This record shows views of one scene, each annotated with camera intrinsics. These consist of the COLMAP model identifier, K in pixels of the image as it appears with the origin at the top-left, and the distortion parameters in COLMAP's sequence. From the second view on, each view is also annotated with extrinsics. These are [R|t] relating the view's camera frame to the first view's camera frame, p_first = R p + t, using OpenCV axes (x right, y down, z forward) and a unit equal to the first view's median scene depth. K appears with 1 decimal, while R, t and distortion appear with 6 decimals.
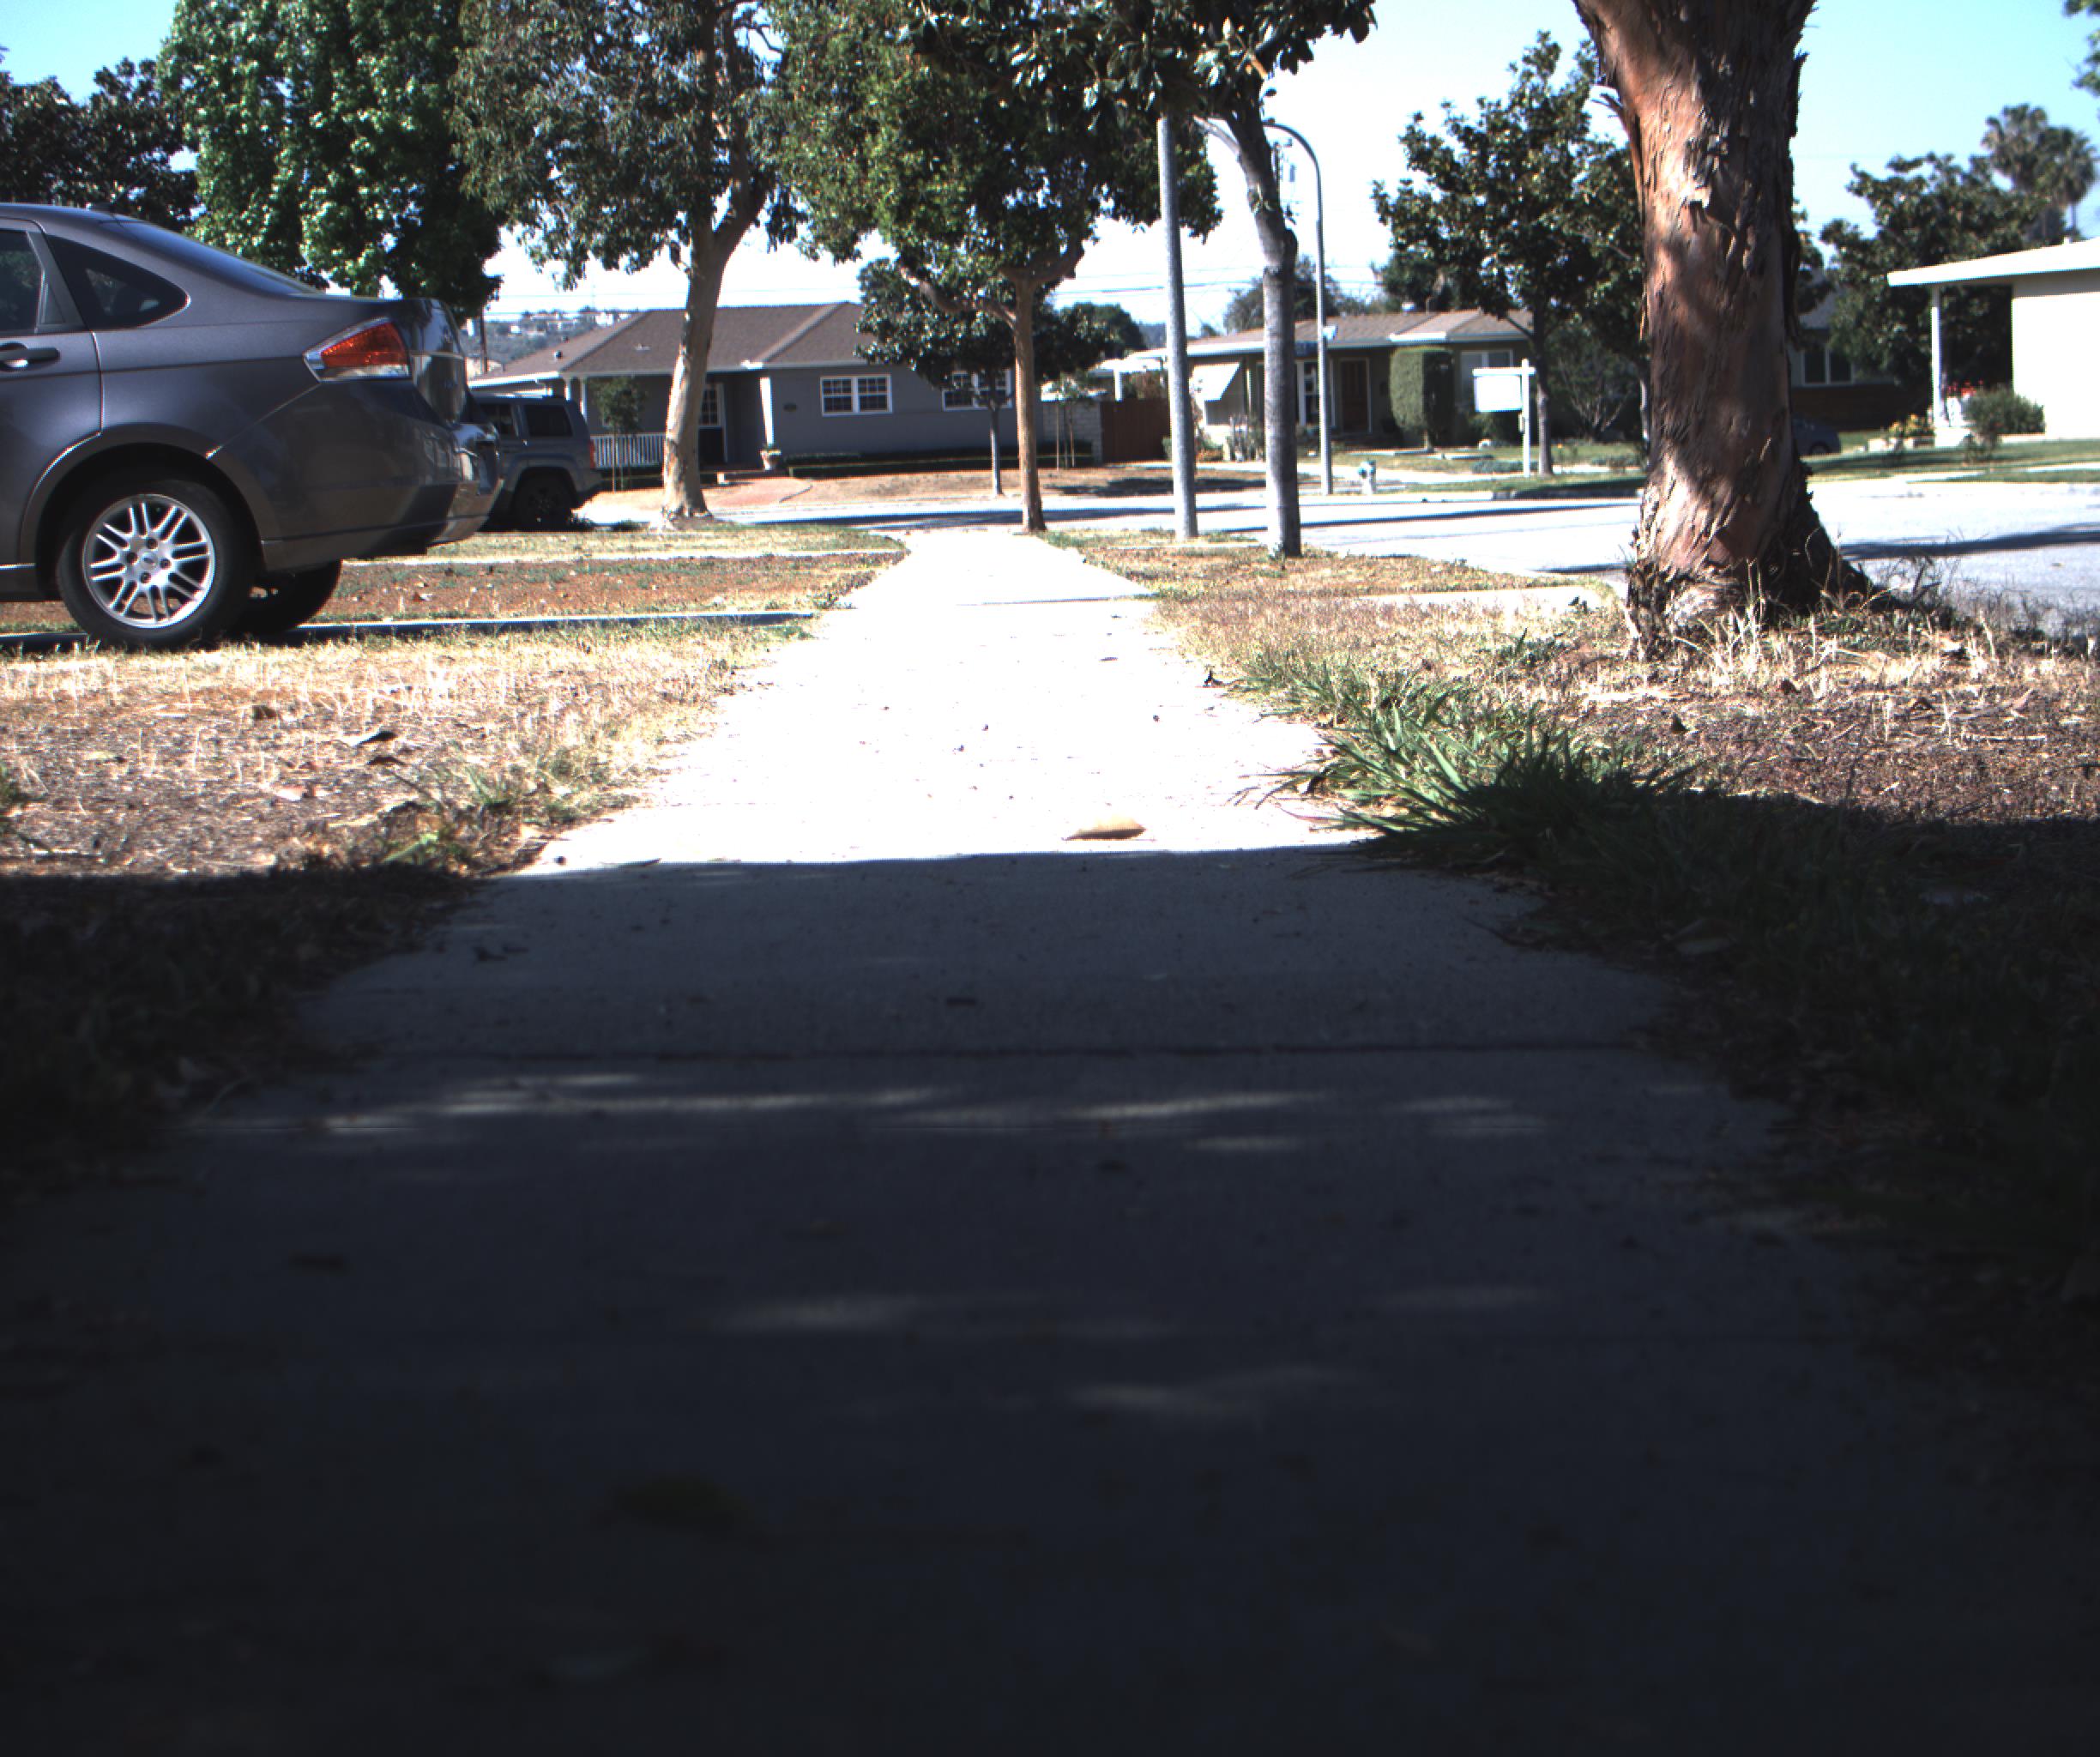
lens RADIAL K [[3946.1, 0, 1026.1], [0, 3946.1, 850.0], [0, 0, 1]] dist [-0.171602, 0.896640]
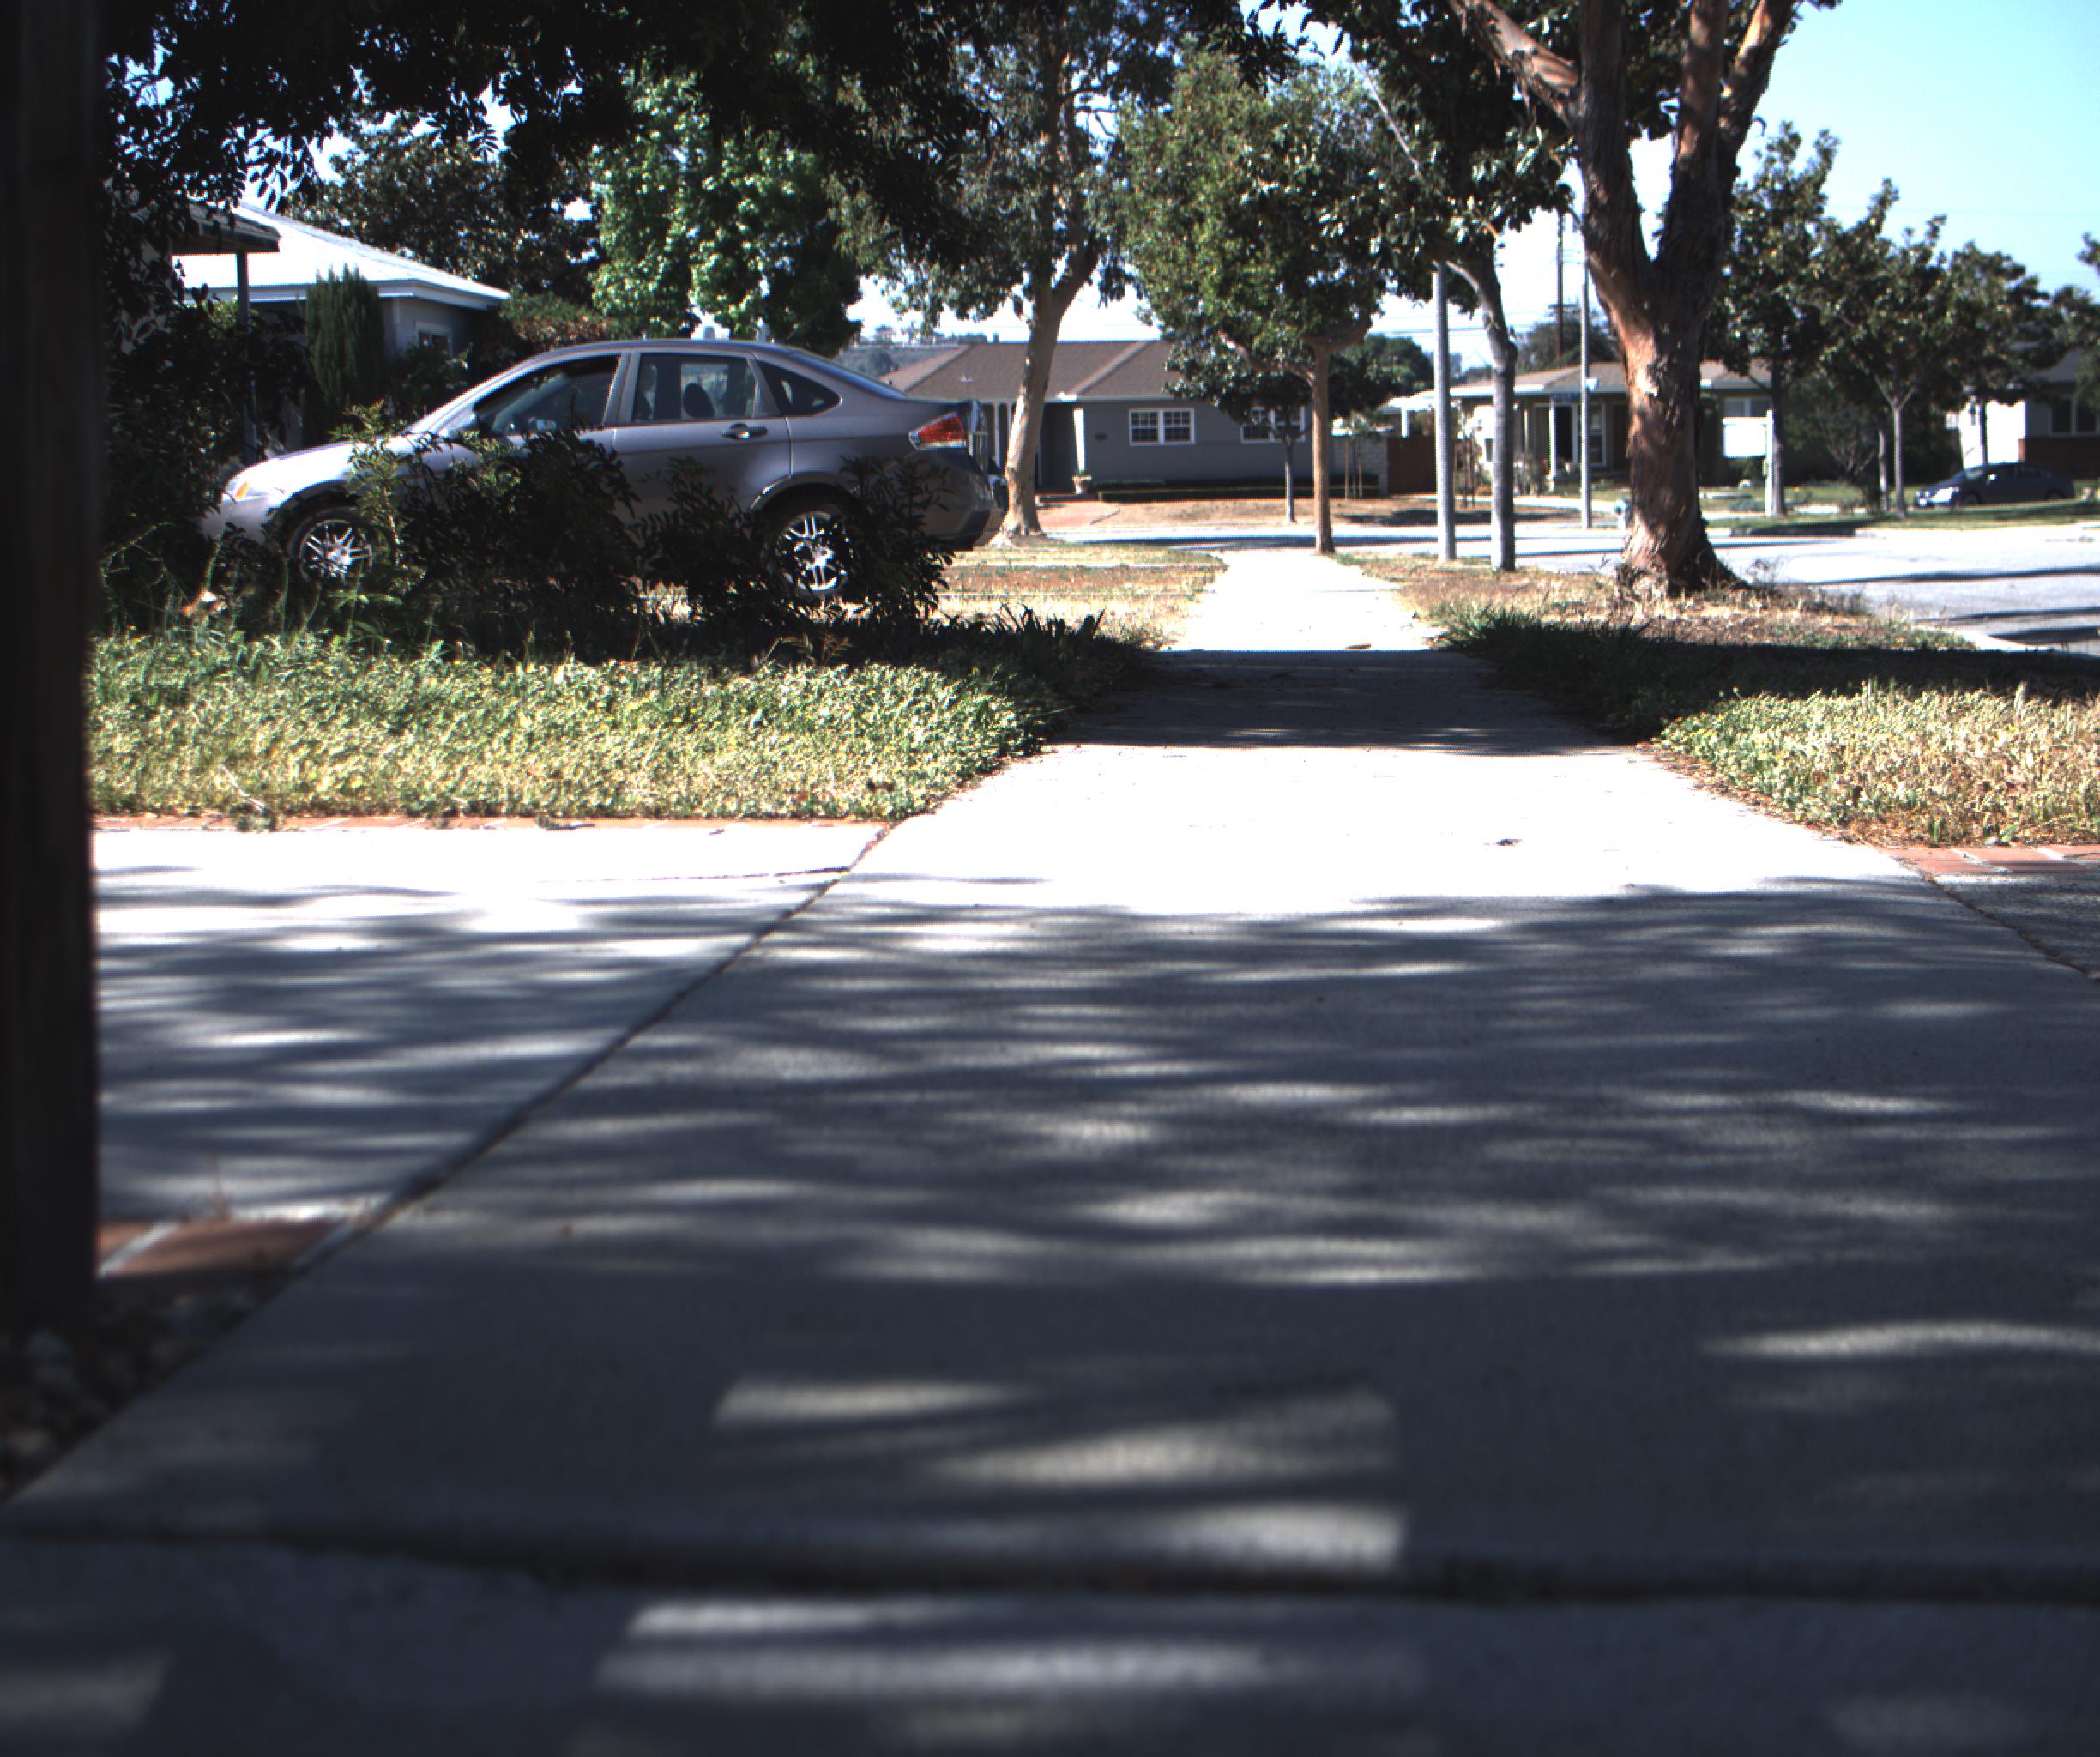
lens RADIAL K [[3946.1, 0, 1026.1], [0, 3946.1, 850.0], [0, 0, 1]] dist [-0.171602, 0.896640]
pose [[0.997131, 0.027156, -0.070650, -0.001046], [-0.027576, 0.999607, -0.004976, 0.012714], [0.070487, 0.006910, 0.997489, -0.143799]]
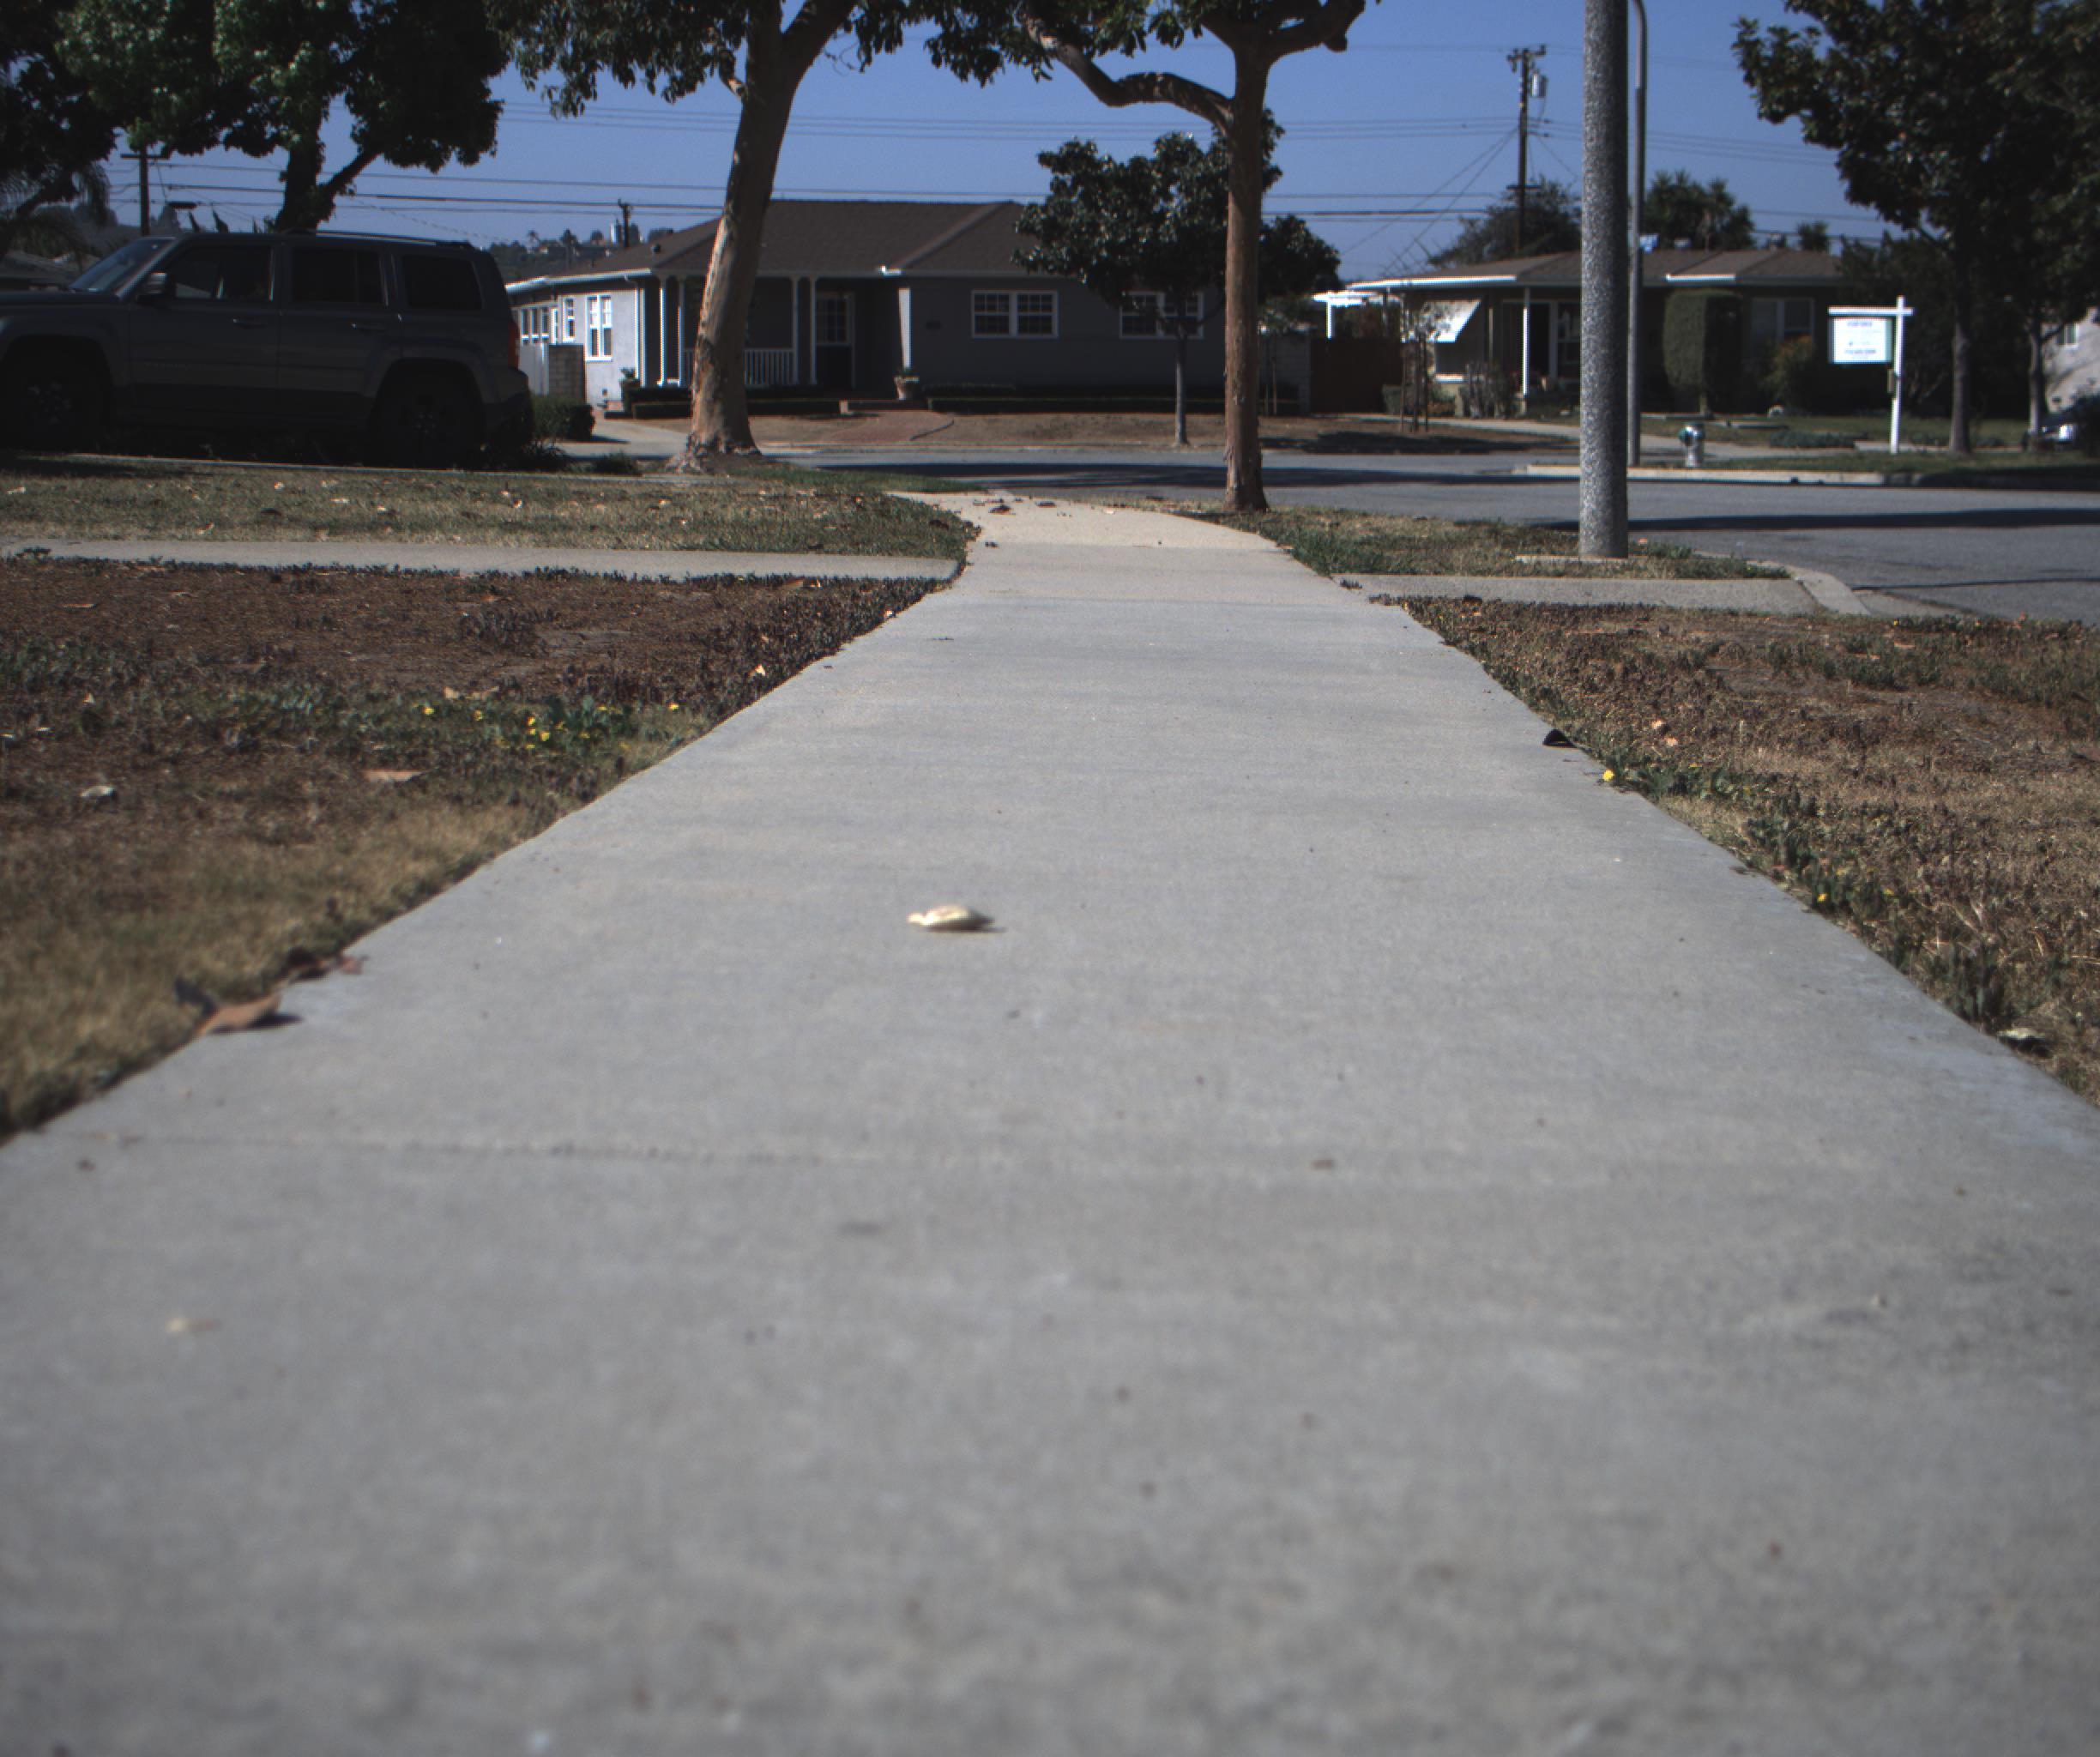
lens RADIAL K [[3946.1, 0, 1026.1], [0, 3946.1, 850.0], [0, 0, 1]] dist [-0.171602, 0.896640]
pose [[0.997808, 0.051956, -0.040976, -0.002417], [-0.051408, 0.998575, 0.014313, -0.027129], [0.041662, -0.012175, 0.999058, 0.305173]]
